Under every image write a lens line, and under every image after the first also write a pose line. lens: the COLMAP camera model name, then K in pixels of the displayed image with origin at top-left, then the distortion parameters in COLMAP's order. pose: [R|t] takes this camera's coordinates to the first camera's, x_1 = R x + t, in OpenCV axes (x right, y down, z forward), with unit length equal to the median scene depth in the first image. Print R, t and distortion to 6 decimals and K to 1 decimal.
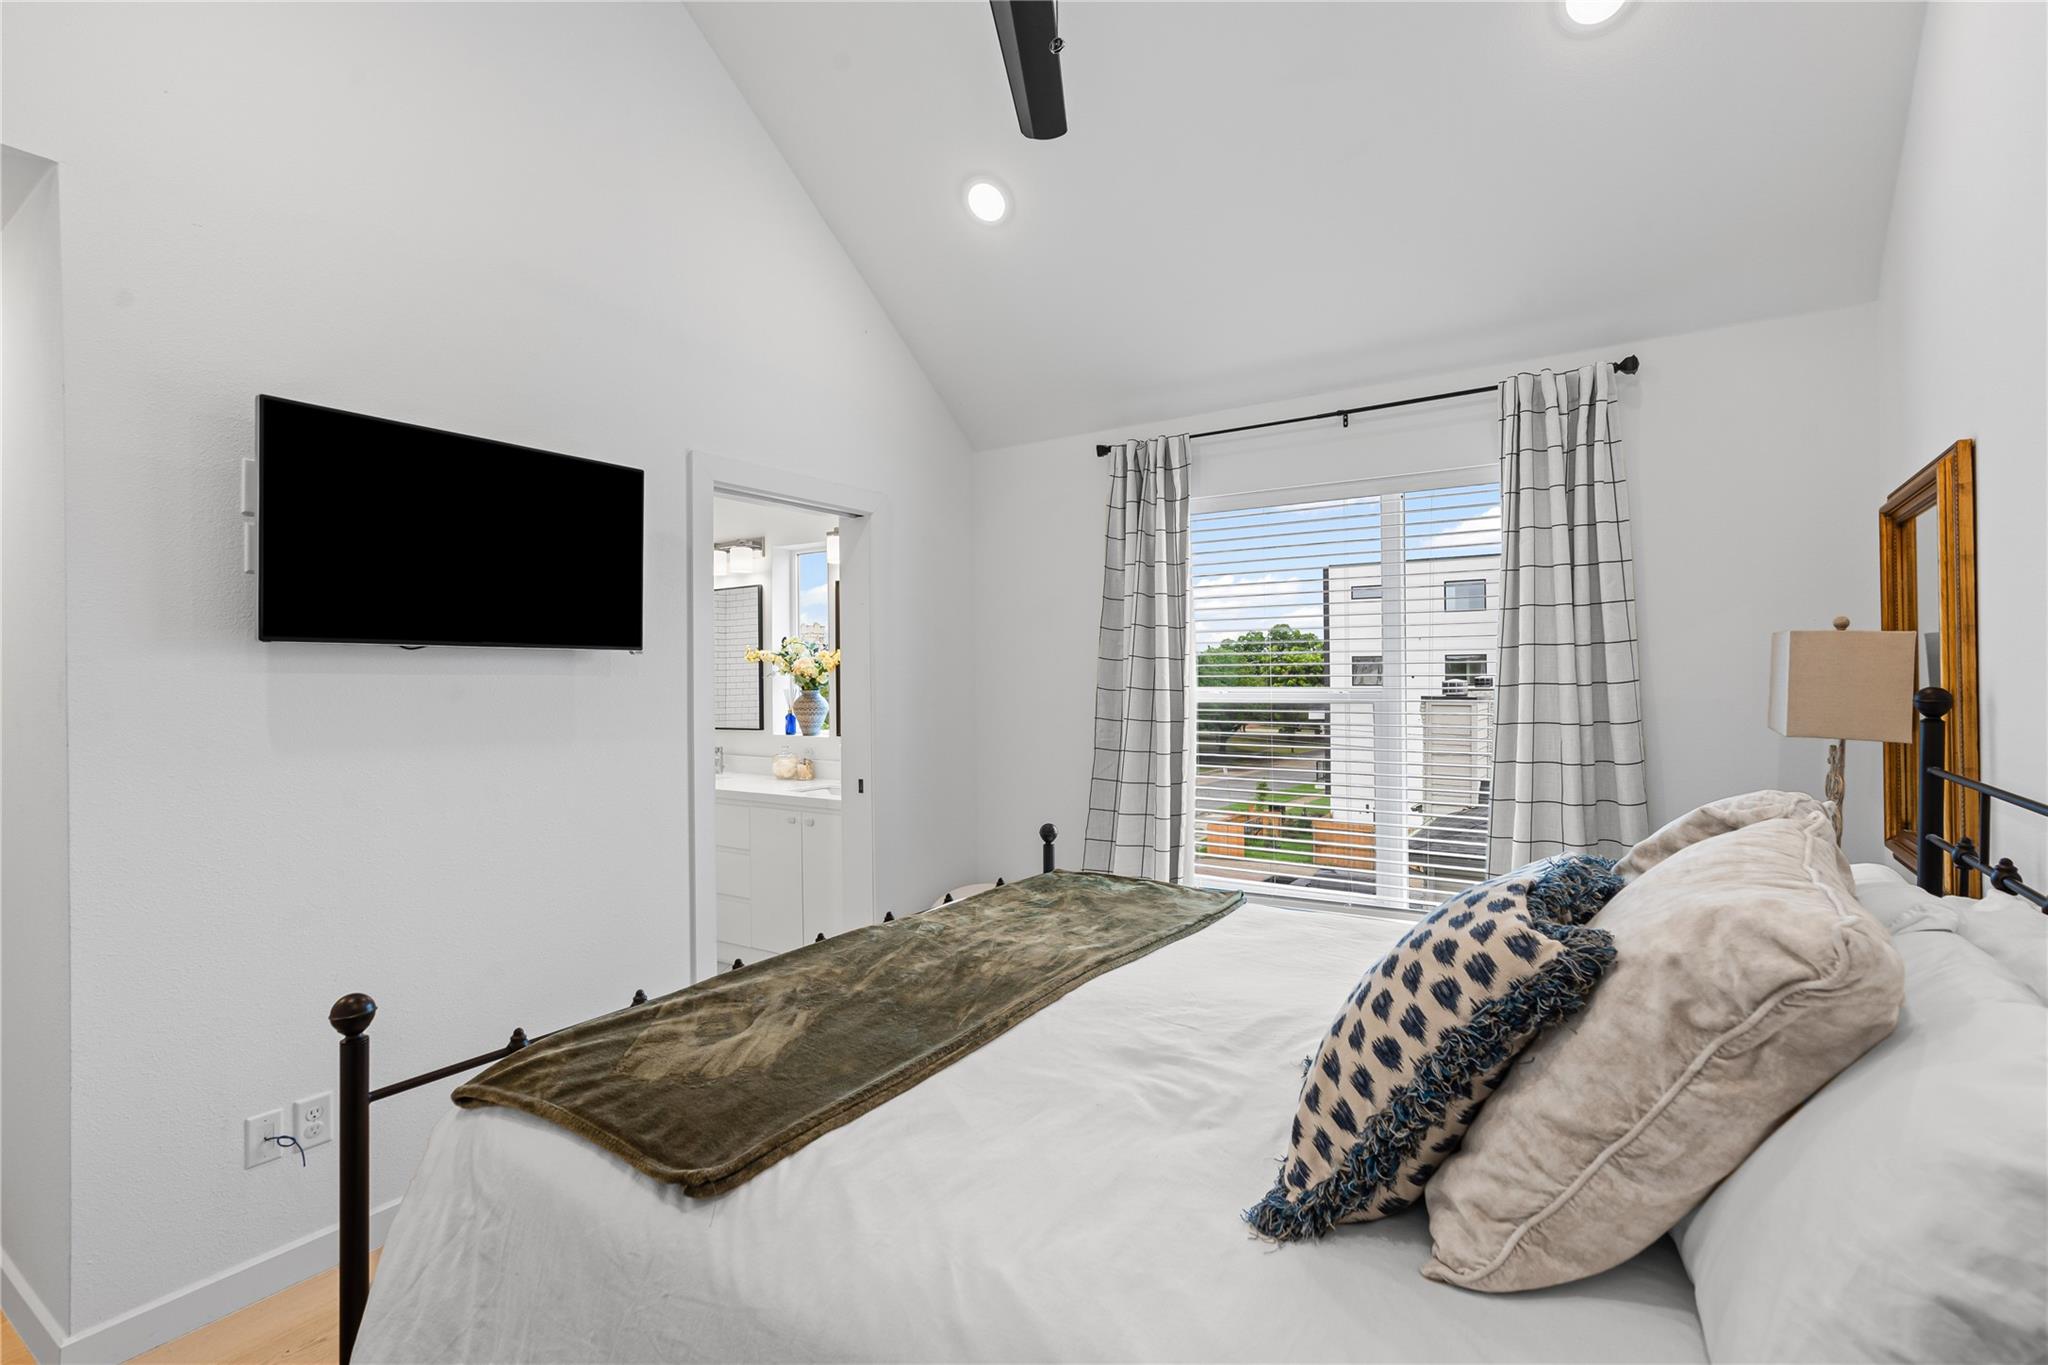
lens RADIAL K [[931.8, 0, 1024.9], [0, 931.8, 684.4], [0, 0, 1]] dist [-0.009502, 0.002489]
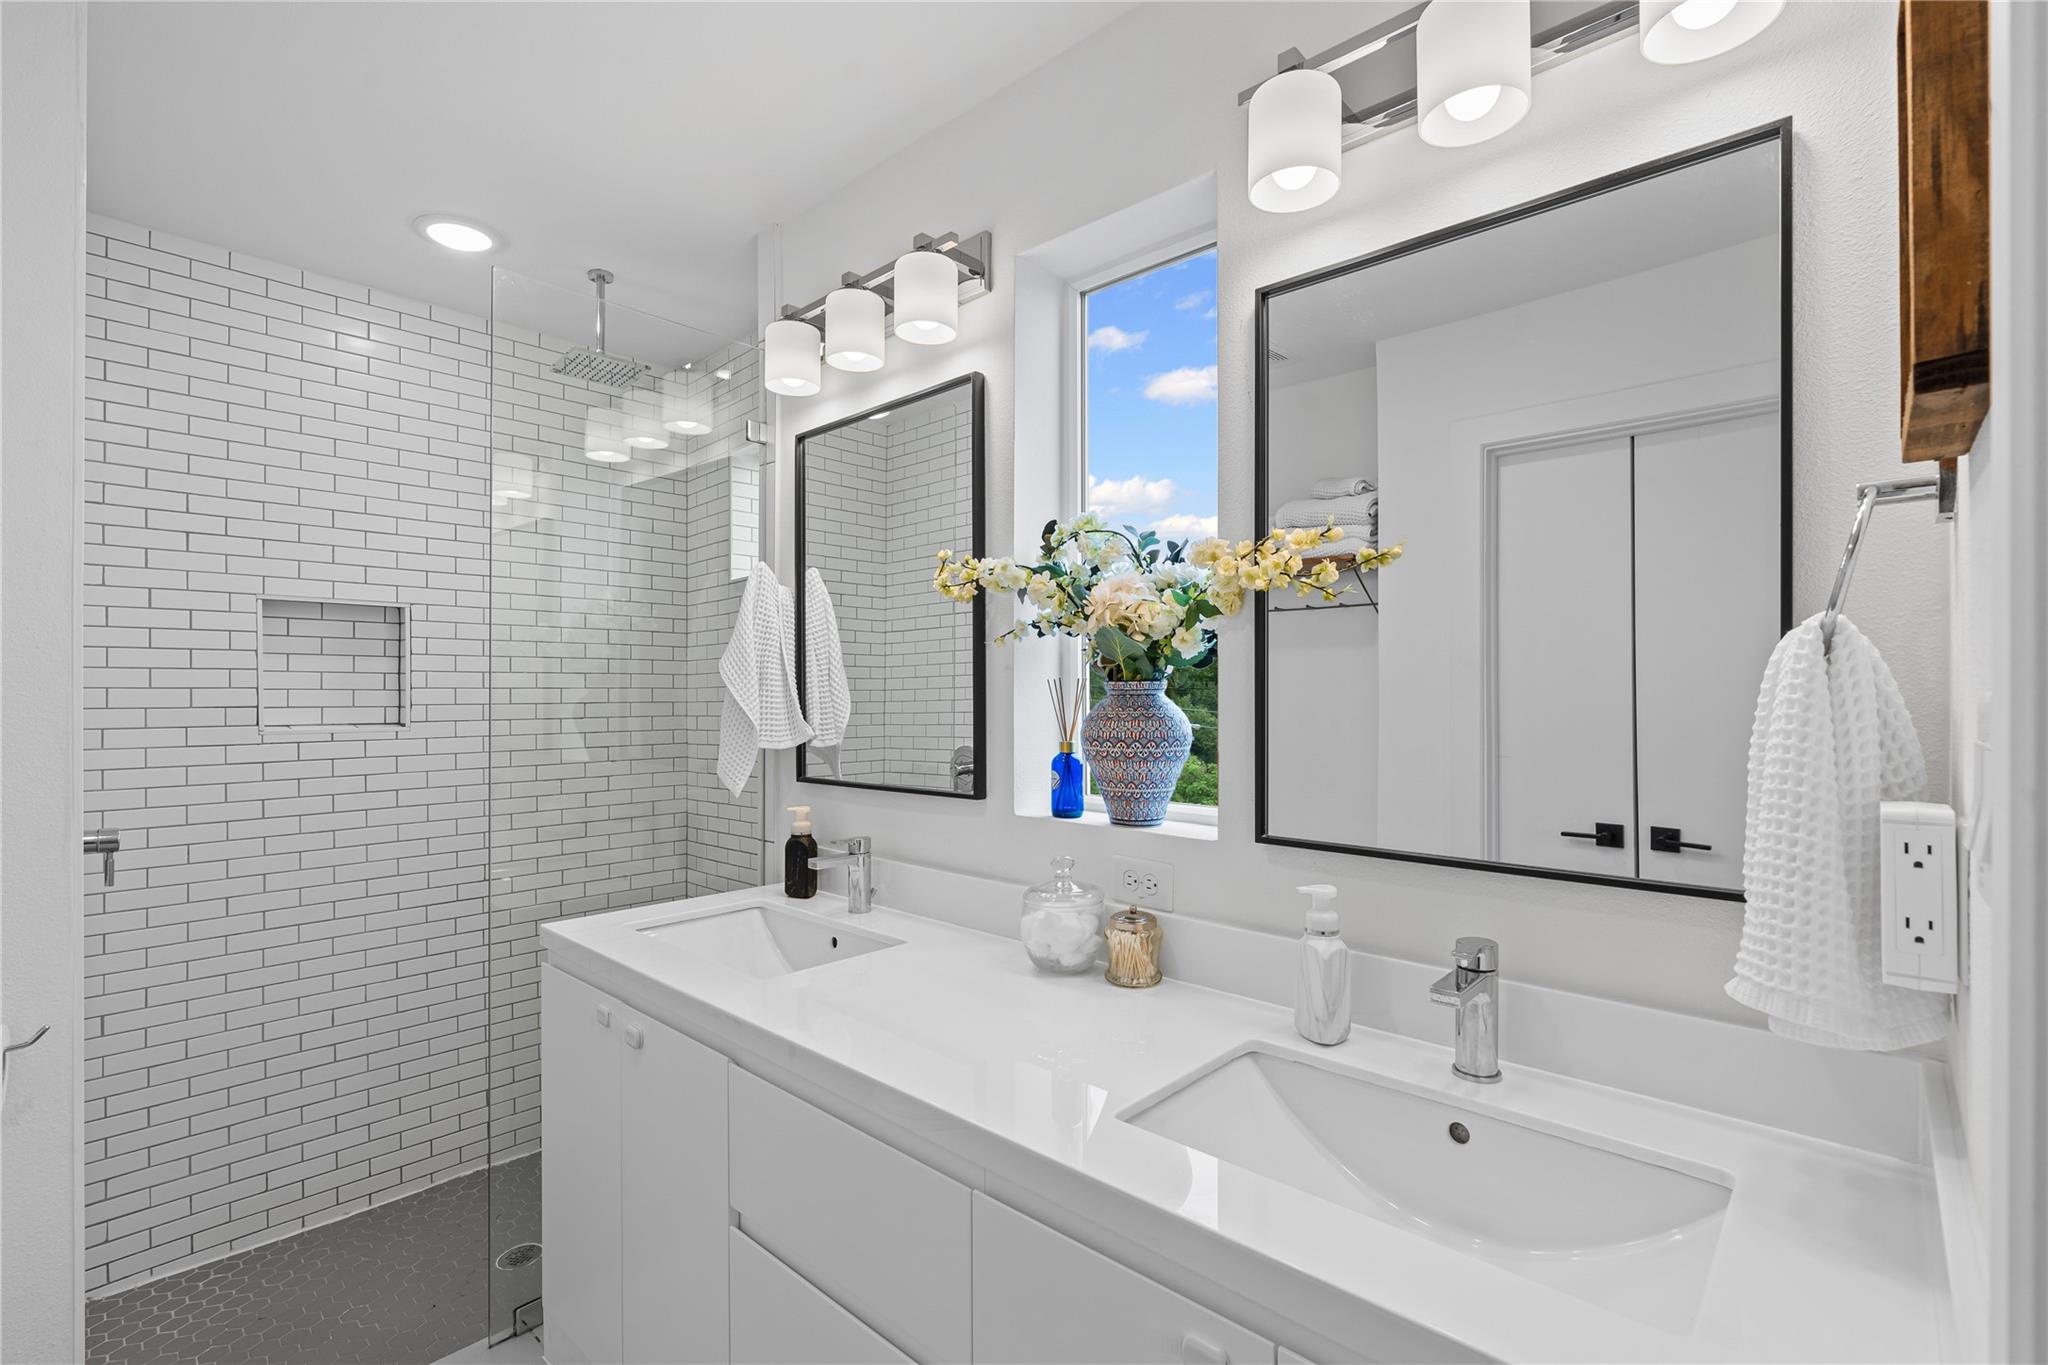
lens RADIAL K [[931.8, 0, 1034.1], [0, 931.8, 691.7], [0, 0, 1]] dist [-0.009502, 0.002489]
pose [[0.986102, 0.012297, -0.165683, -0.209710], [-0.011907, 0.999924, 0.003345, 0.008873], [0.165711, -0.001325, 0.986173, 0.676345]]
